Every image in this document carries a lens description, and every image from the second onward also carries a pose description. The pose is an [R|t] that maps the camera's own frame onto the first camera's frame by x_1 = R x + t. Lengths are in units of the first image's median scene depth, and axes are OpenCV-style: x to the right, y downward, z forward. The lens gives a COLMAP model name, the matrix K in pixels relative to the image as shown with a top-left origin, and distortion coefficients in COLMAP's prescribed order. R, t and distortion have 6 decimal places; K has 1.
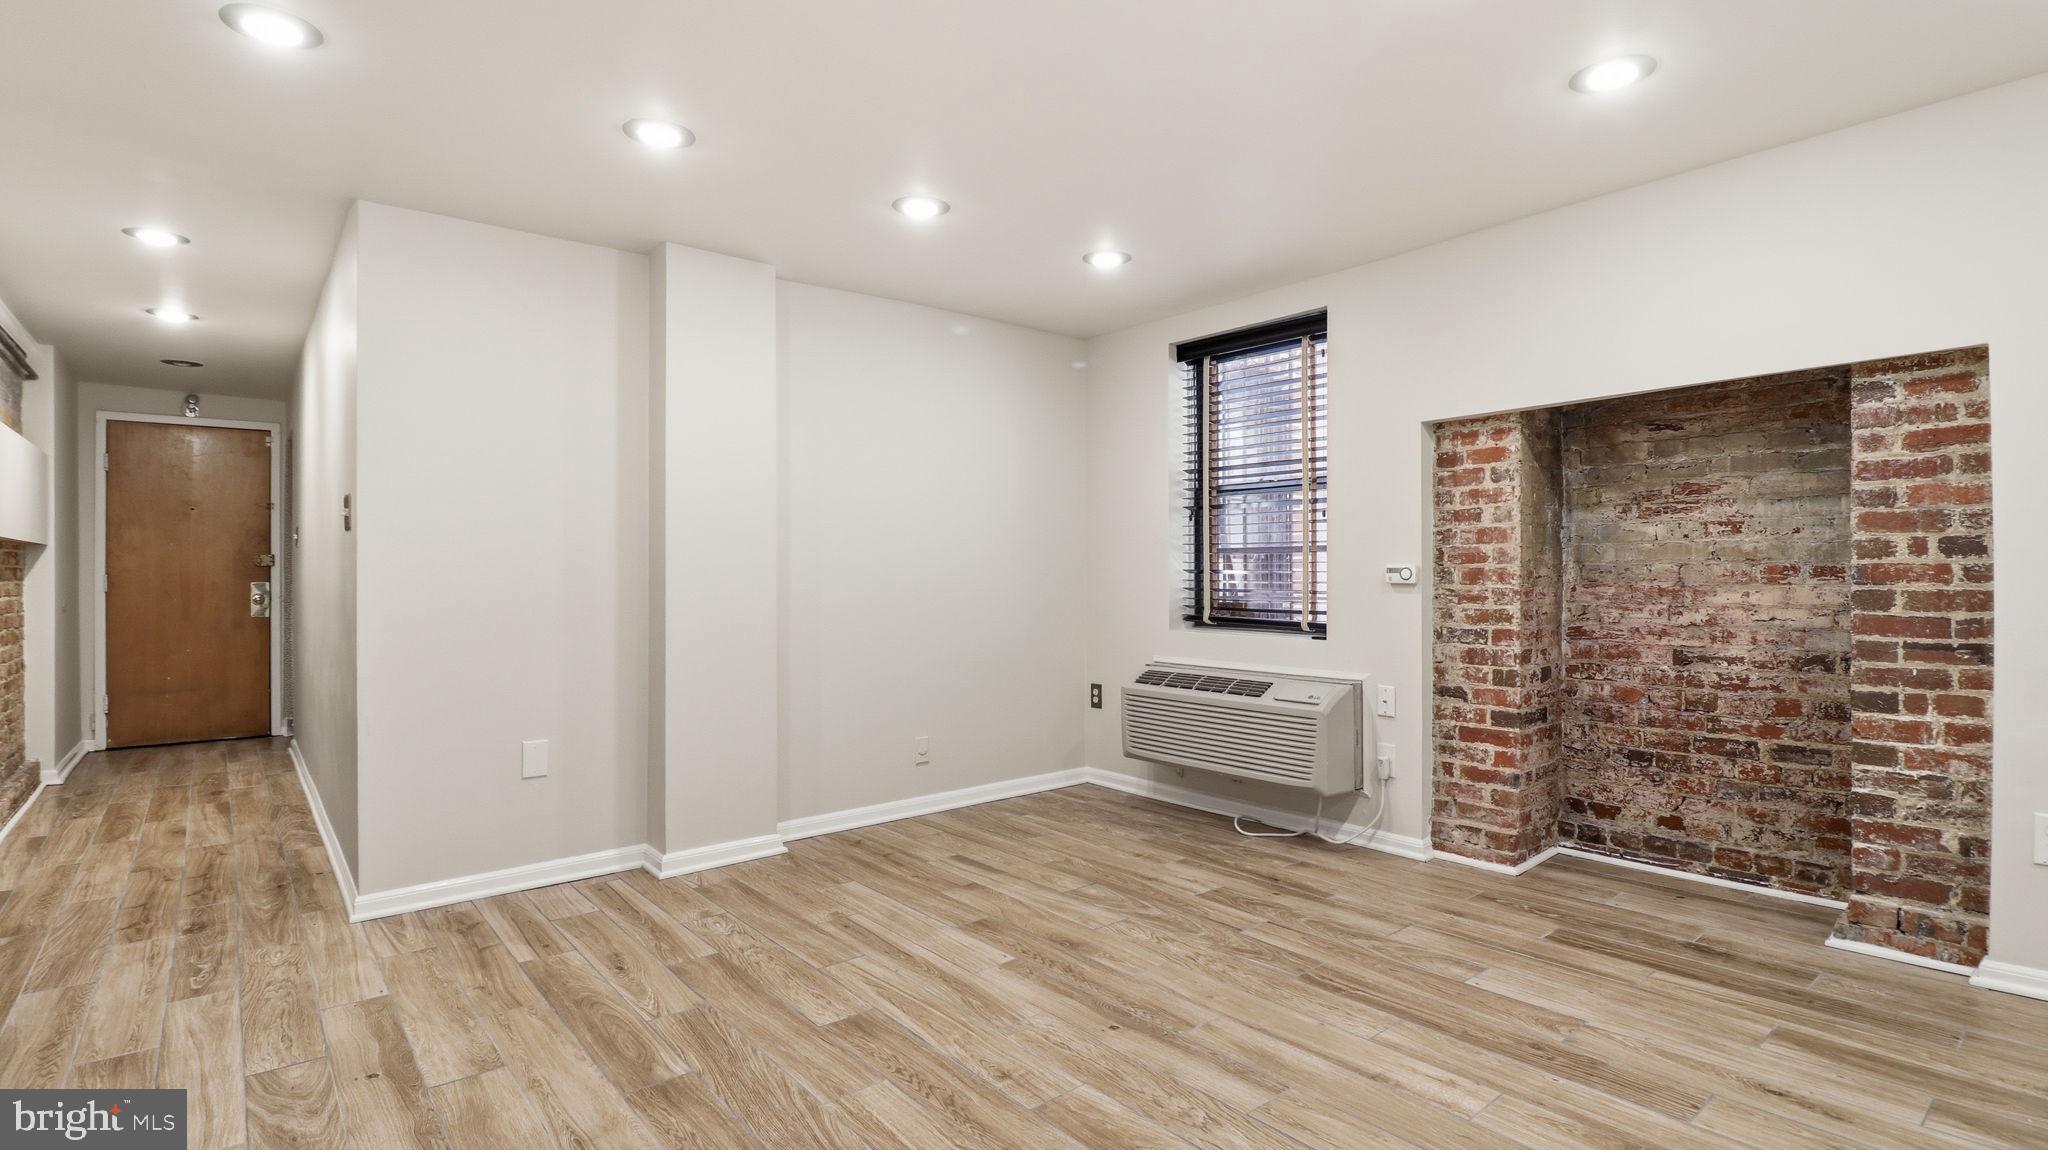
lens RADIAL K [[976.4, 0, 1021.5], [0, 976.4, 584.5], [0, 0, 1]] dist [-0.005328, -0.012637]
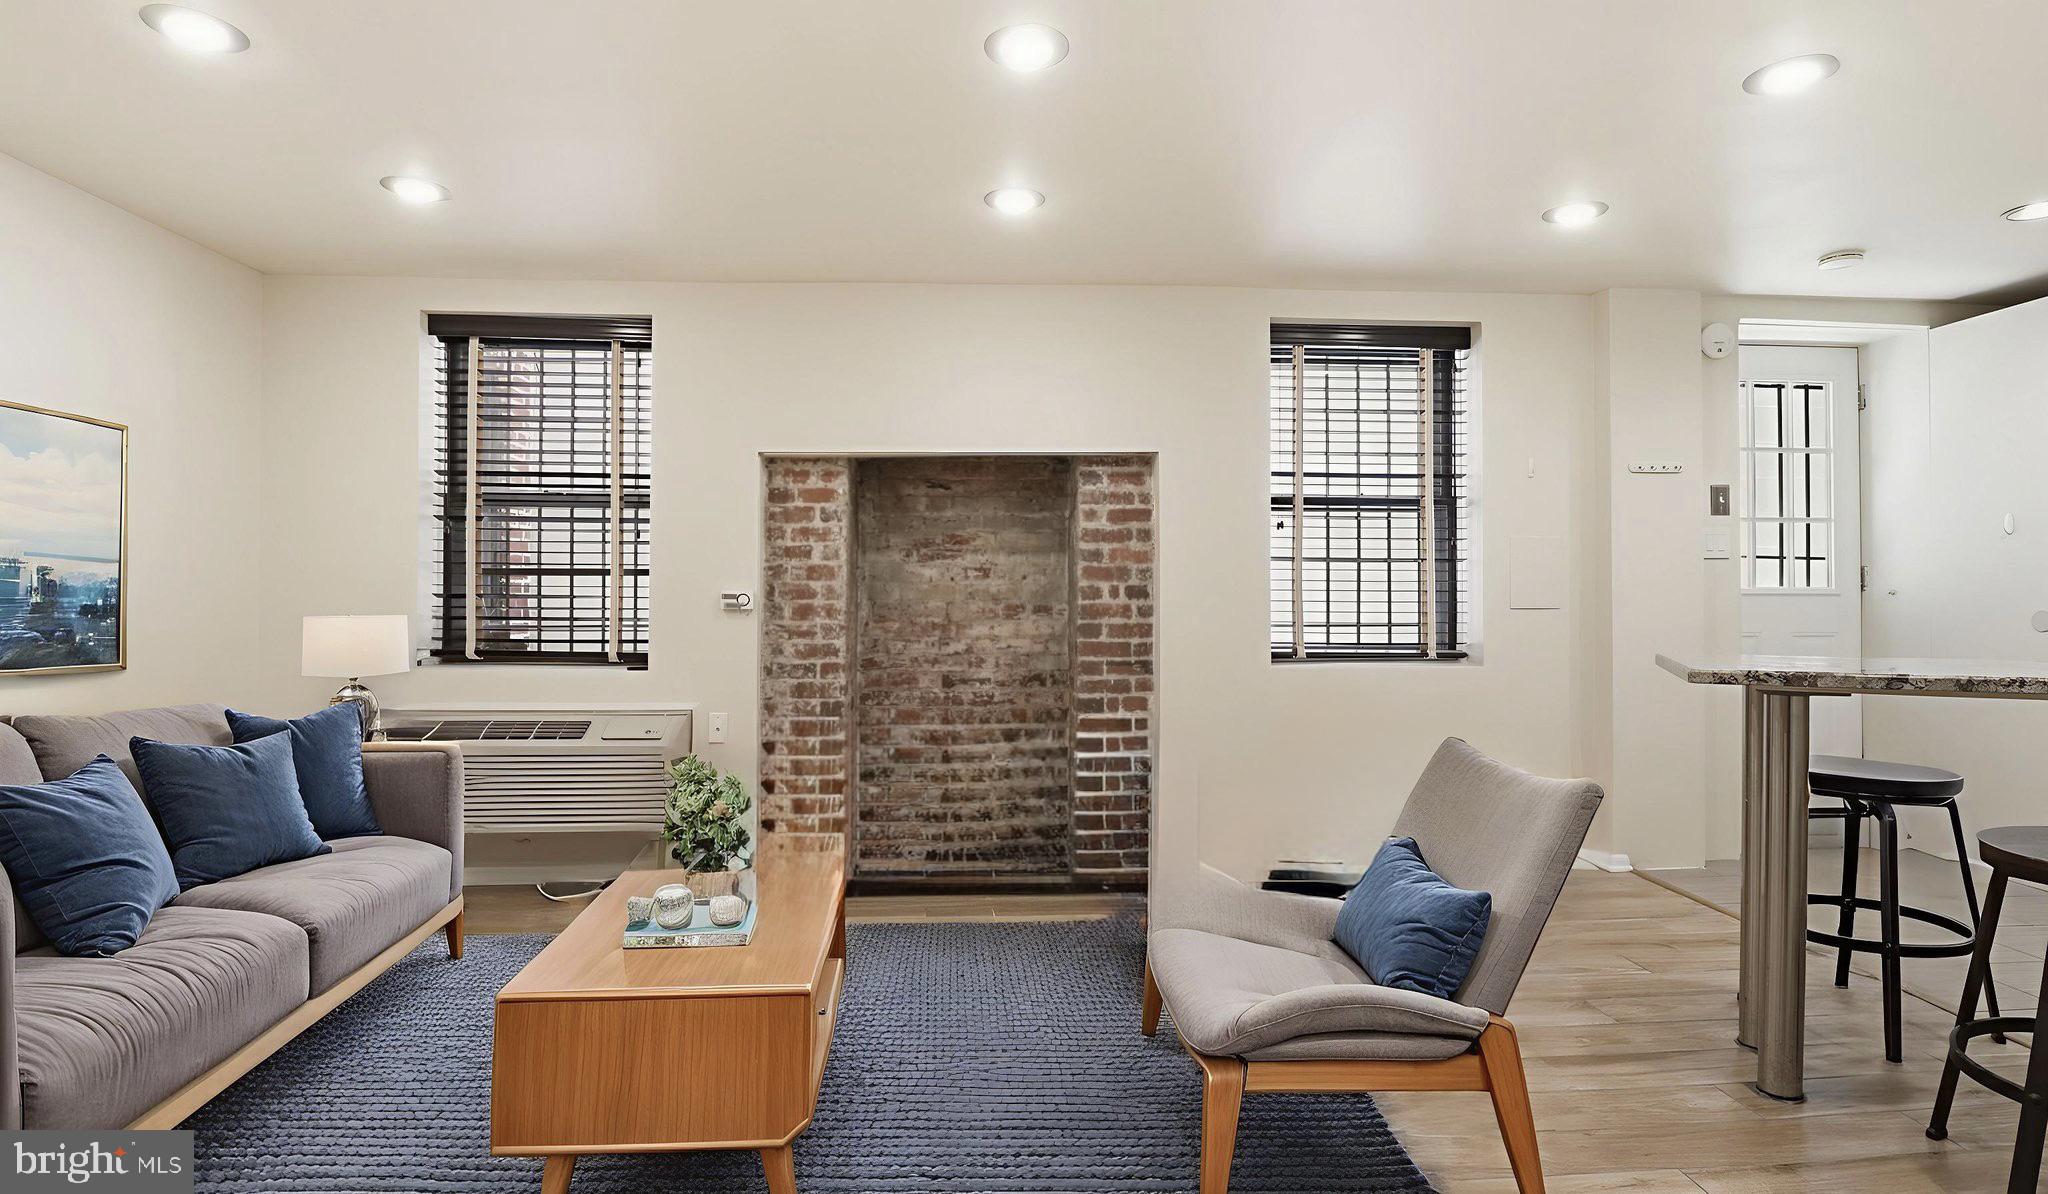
lens RADIAL K [[1074.9, 0, 1041.5], [0, 1074.9, 598.8], [0, 0, 1]] dist [-0.039360, -0.000949]
pose [[0.560007, 0.013849, 0.828372, -0.350811], [0.004167, 0.999801, -0.019532, 0.000695], [-0.828478, 0.014390, 0.559837, 0.176847]]
